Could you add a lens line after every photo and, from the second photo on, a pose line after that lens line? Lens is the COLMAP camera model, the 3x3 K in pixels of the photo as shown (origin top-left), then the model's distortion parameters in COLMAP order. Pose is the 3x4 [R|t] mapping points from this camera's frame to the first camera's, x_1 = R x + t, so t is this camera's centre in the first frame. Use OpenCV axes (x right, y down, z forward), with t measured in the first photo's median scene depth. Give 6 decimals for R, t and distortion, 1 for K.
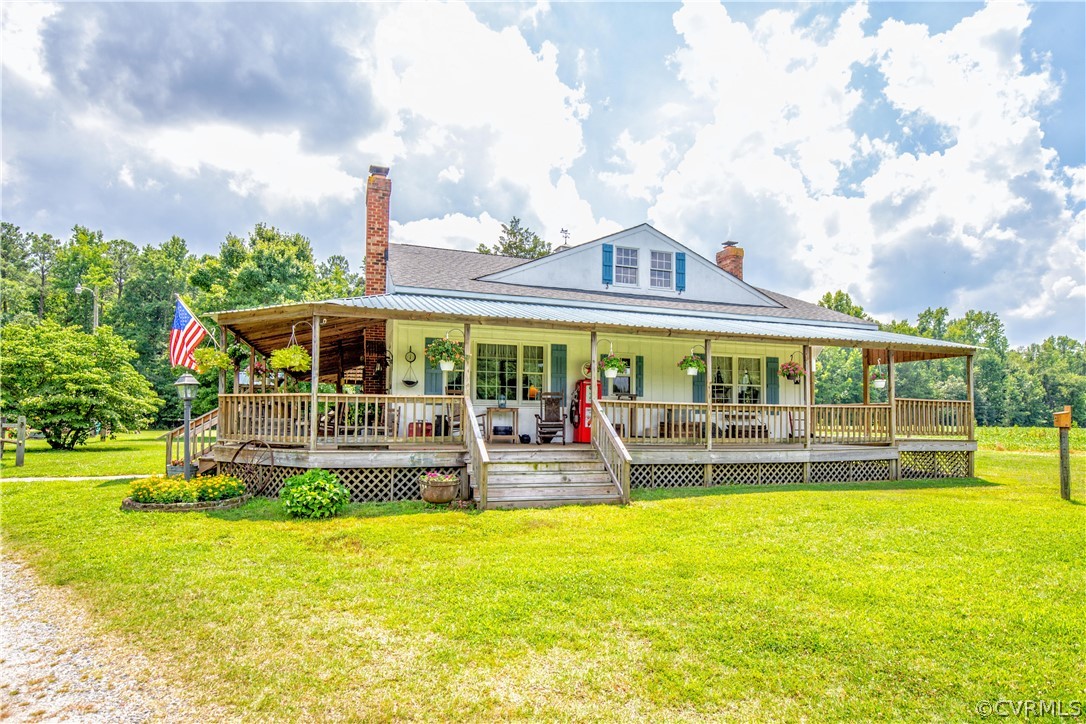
lens RADIAL K [[625.5, 0, 536.7], [0, 625.5, 390.5], [0, 0, 1]] dist [0.006058, 0.006521]
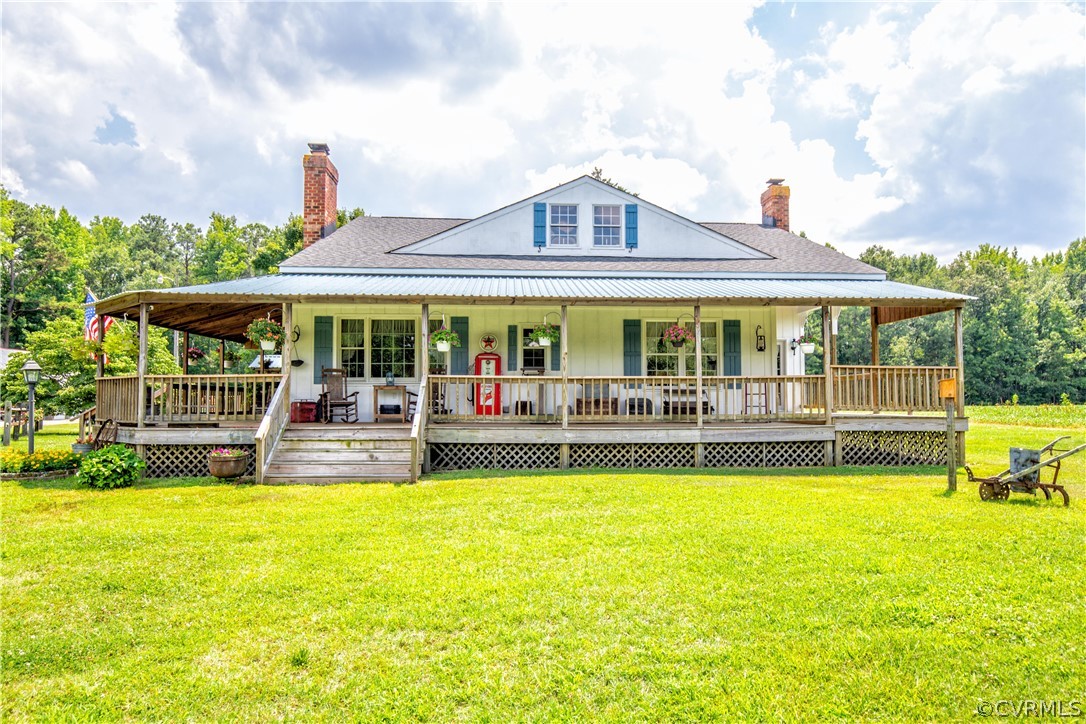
lens RADIAL K [[744.7, 0, 540.0], [0, 744.7, 352.4], [0, 0, 1]] dist [0.017446, 0.003390]
pose [[0.962022, -0.029289, -0.271398, 0.425948], [0.023727, 0.999436, -0.023753, 0.008301], [0.271940, 0.016411, 0.962174, -0.035274]]
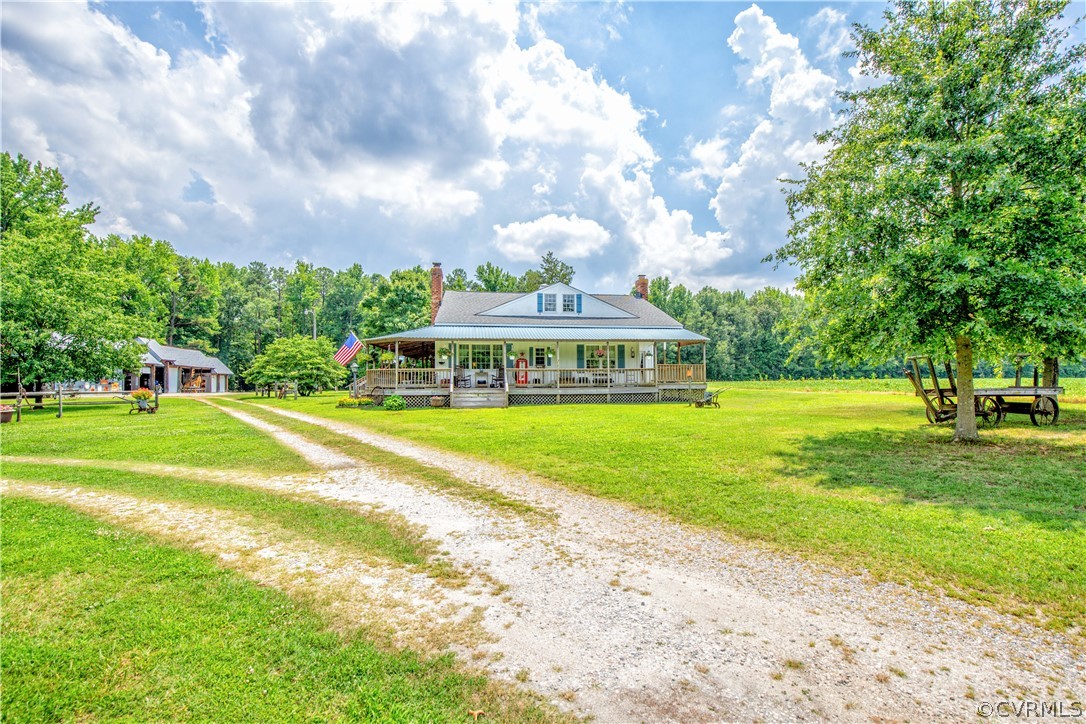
lens RADIAL K [[520.6, 0, 546.6], [0, 520.6, 362.4], [0, 0, 1]] dist [0.001743, -0.000004]
pose [[0.983528, -0.024242, -0.179123, 0.470265], [0.026152, 0.999623, 0.008315, -0.017489], [0.178854, -0.012862, 0.983792, -0.760218]]
